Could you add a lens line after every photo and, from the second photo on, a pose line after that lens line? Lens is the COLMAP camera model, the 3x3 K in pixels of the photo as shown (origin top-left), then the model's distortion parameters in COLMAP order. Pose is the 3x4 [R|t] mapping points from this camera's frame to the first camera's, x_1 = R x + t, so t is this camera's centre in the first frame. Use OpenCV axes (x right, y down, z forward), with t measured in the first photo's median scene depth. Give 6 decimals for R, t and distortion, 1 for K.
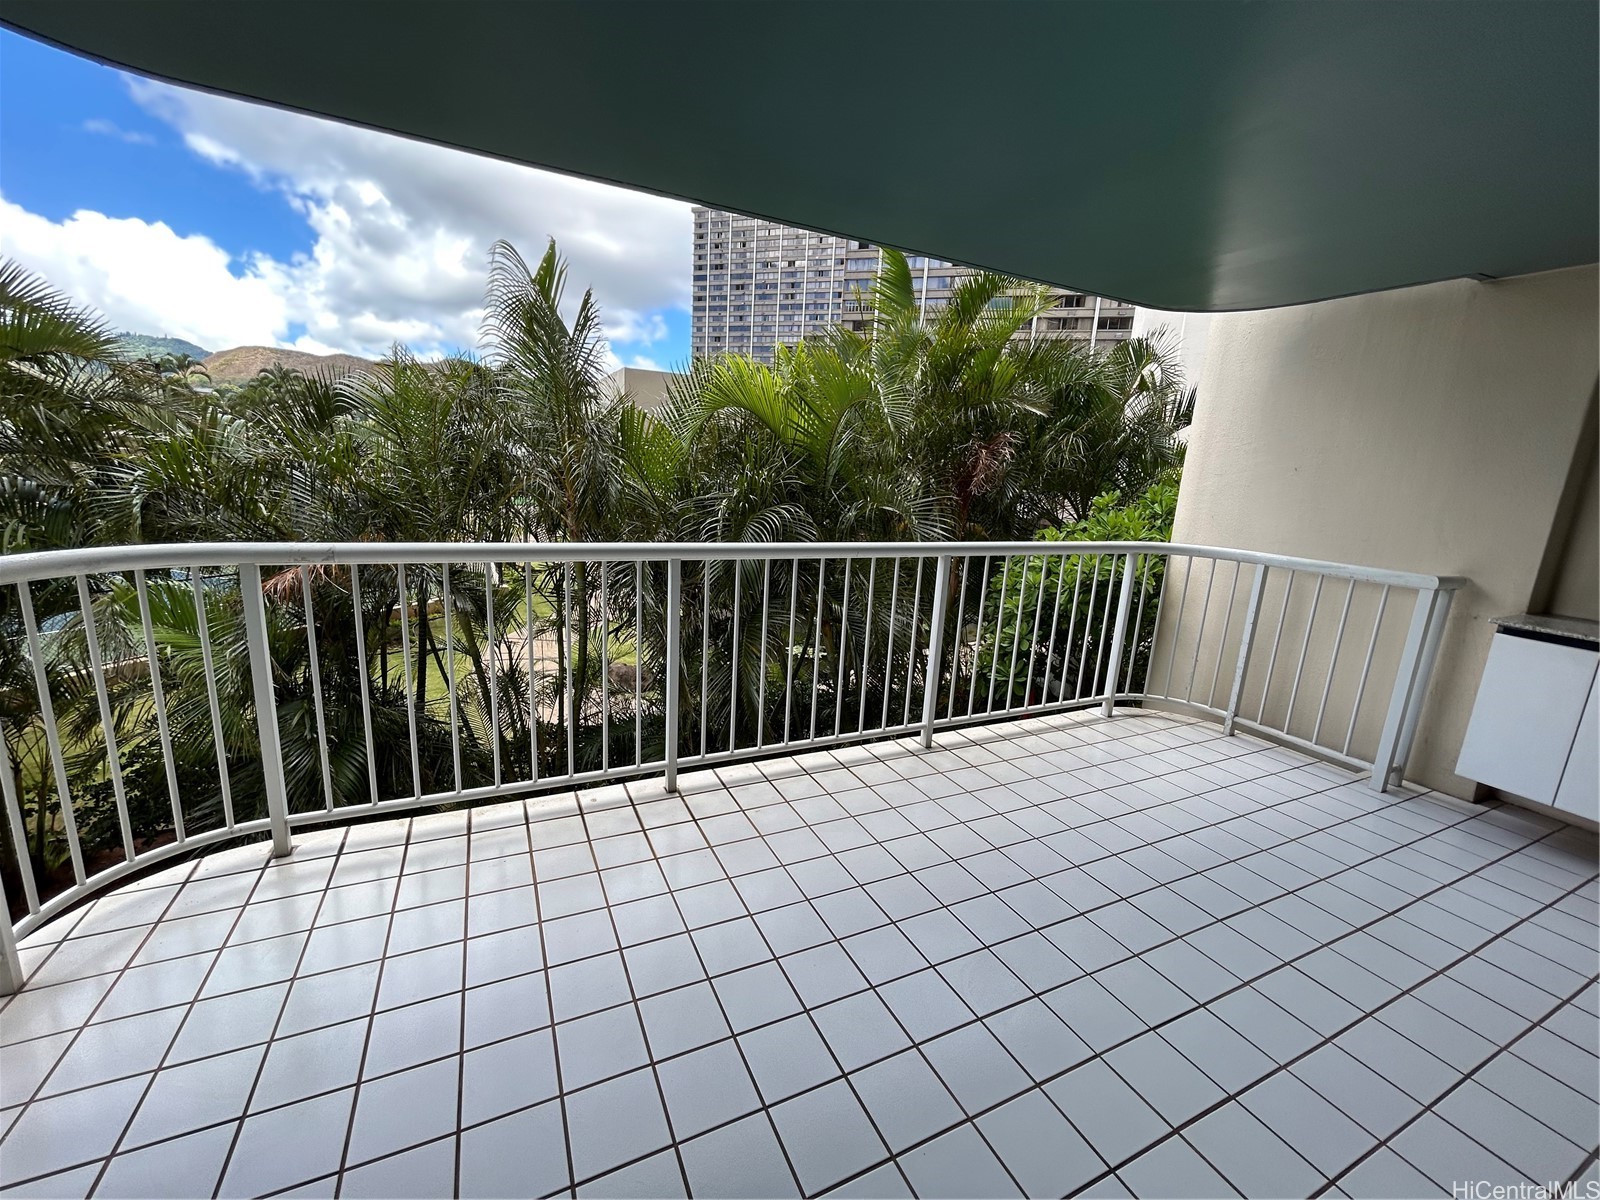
lens RADIAL K [[645.3, 0, 802.4], [0, 645.3, 598.8], [0, 0, 1]] dist [-0.000674, -0.000107]
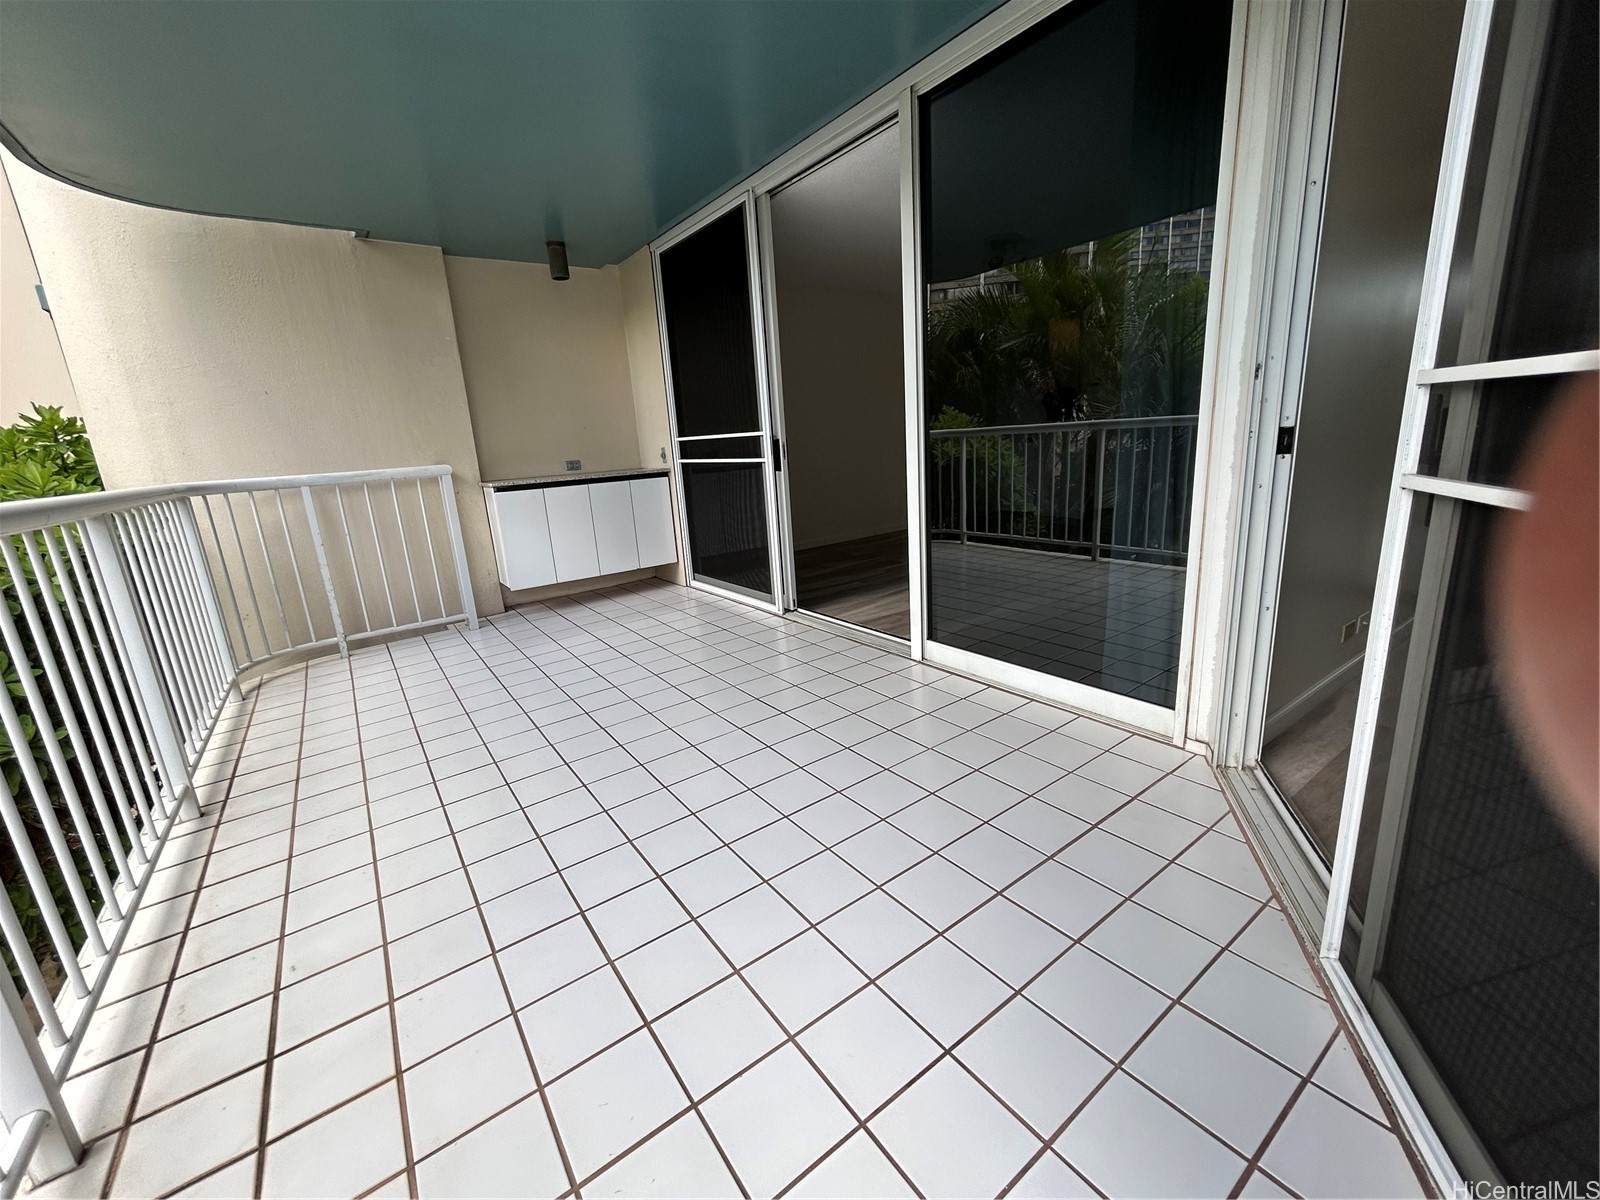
lens RADIAL K [[645.3, 0, 803.4], [0, 645.3, 600.0], [0, 0, 1]] dist [-0.000674, -0.000107]
pose [[-0.182861, -0.276039, 0.943591, -0.505933], [0.259654, 0.912136, 0.317156, -0.008463], [-0.948231, 0.303002, -0.095119, 0.495579]]
